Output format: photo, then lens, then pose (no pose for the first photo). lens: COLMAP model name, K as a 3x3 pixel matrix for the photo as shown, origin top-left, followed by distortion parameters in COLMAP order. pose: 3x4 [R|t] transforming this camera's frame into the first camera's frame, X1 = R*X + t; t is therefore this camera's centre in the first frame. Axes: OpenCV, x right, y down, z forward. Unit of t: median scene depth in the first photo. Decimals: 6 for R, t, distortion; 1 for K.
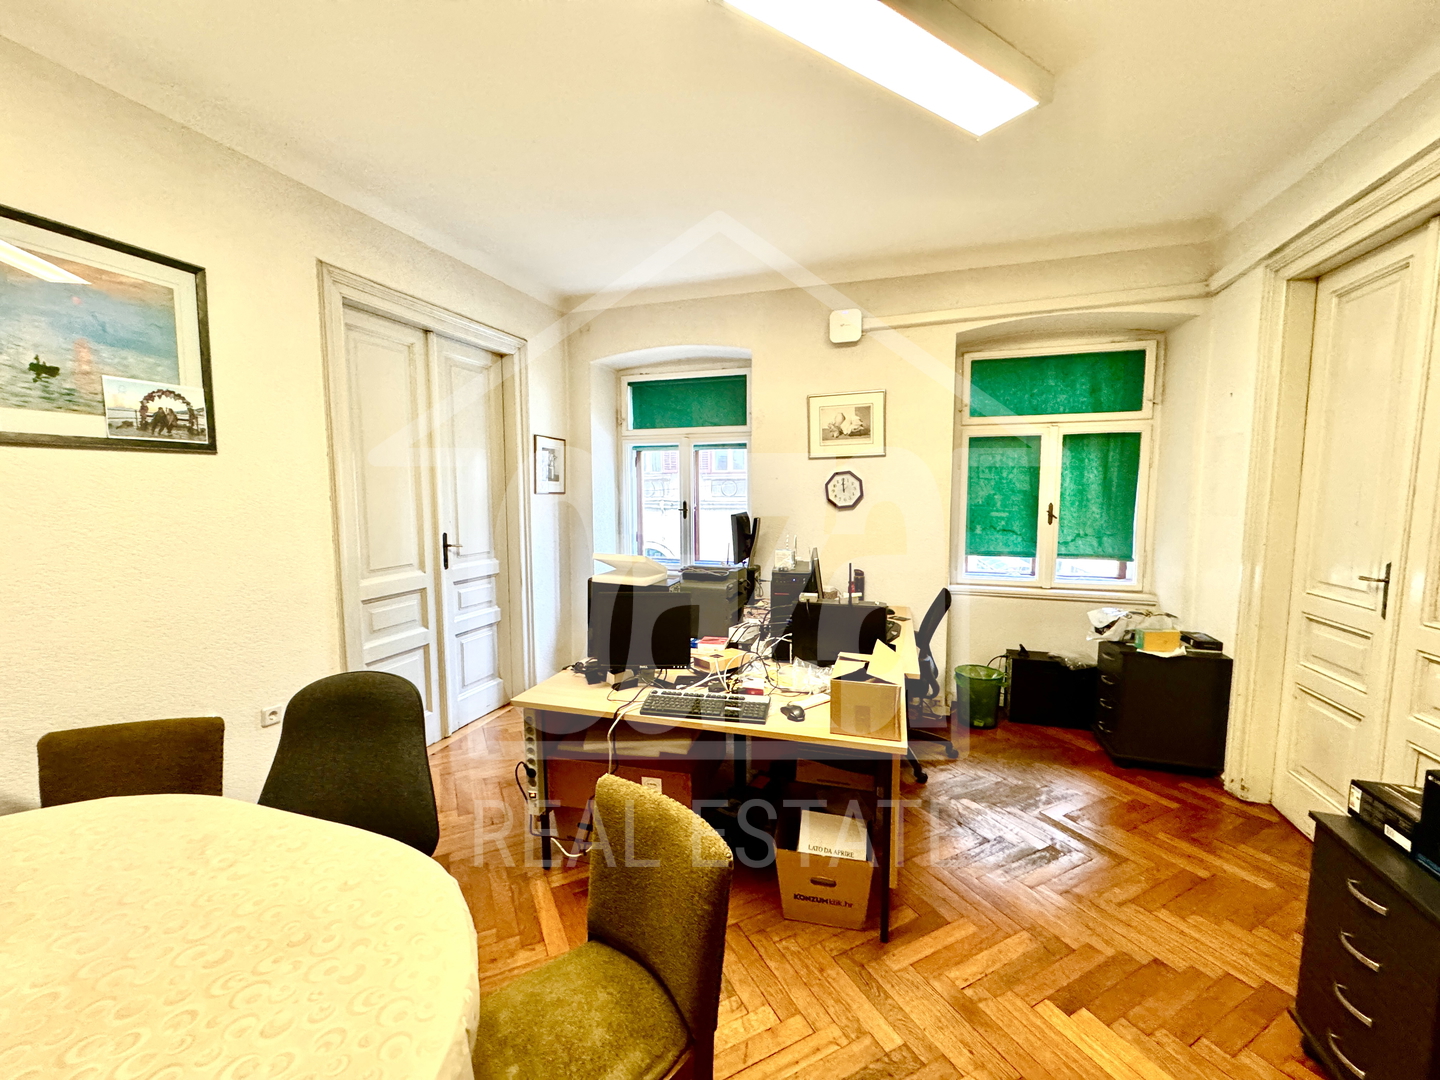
lens RADIAL K [[575.8, 0, 723.6], [0, 575.8, 544.1], [0, 0, 1]] dist [0.000145, 0.000511]
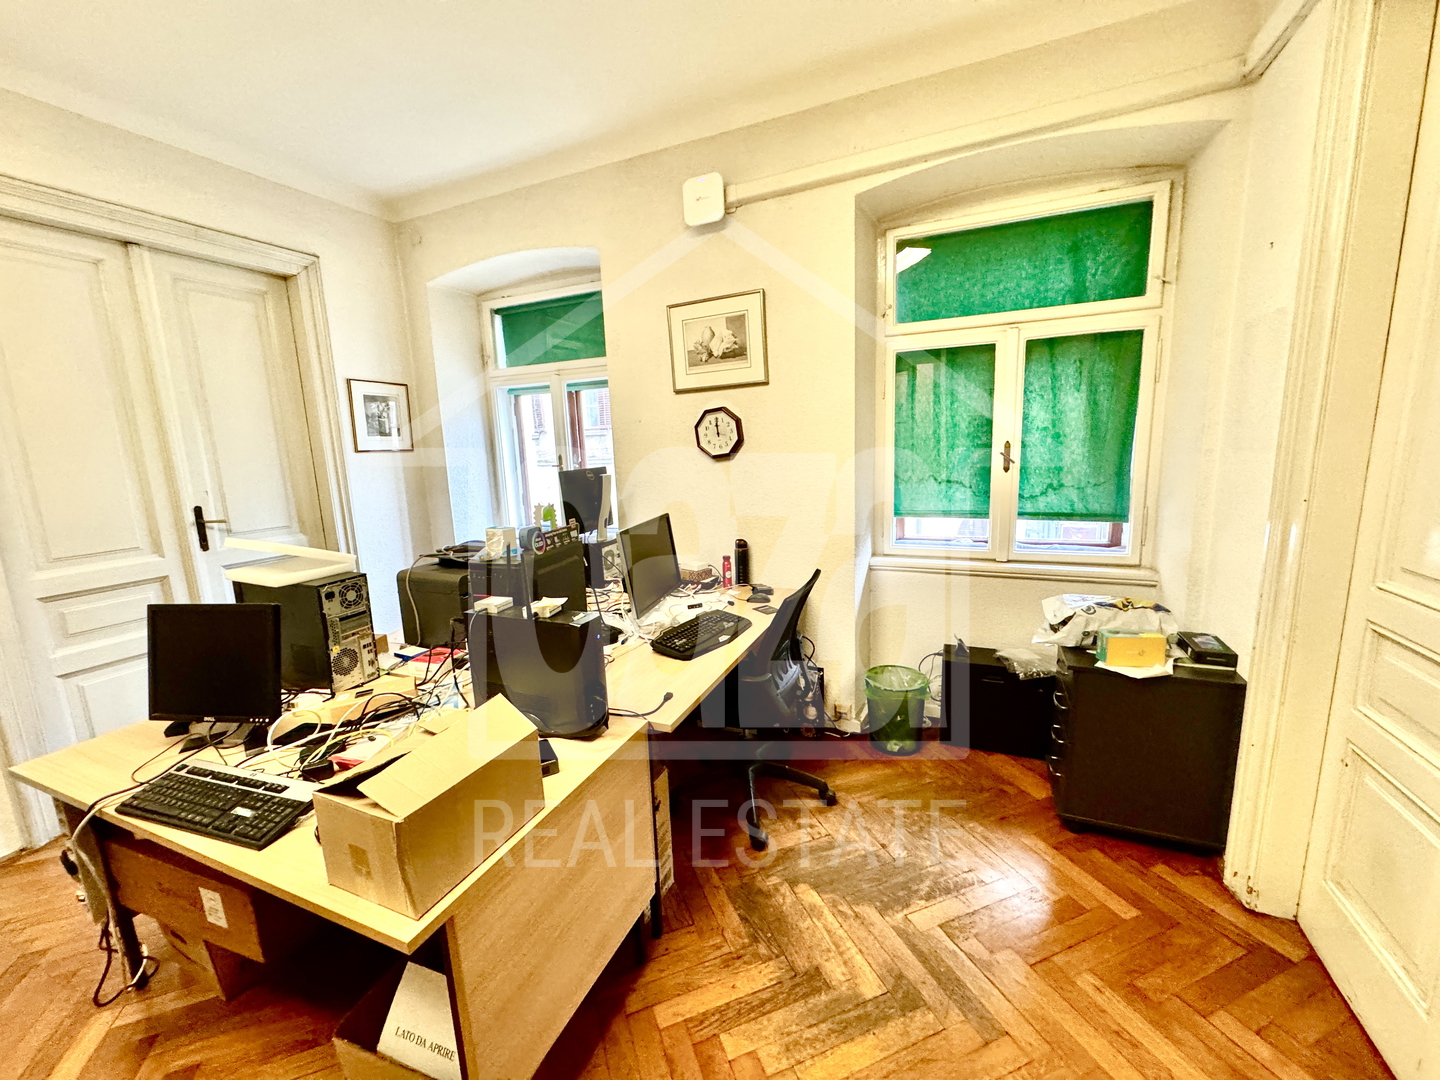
lens RADIAL K [[575.8, 0, 721.9], [0, 575.8, 543.7], [0, 0, 1]] dist [0.000145, 0.000511]
pose [[0.993652, -0.016447, -0.111289, 0.309355], [0.025571, 0.996381, 0.081060, -0.012974], [0.109553, -0.083391, 0.990477, 0.264986]]
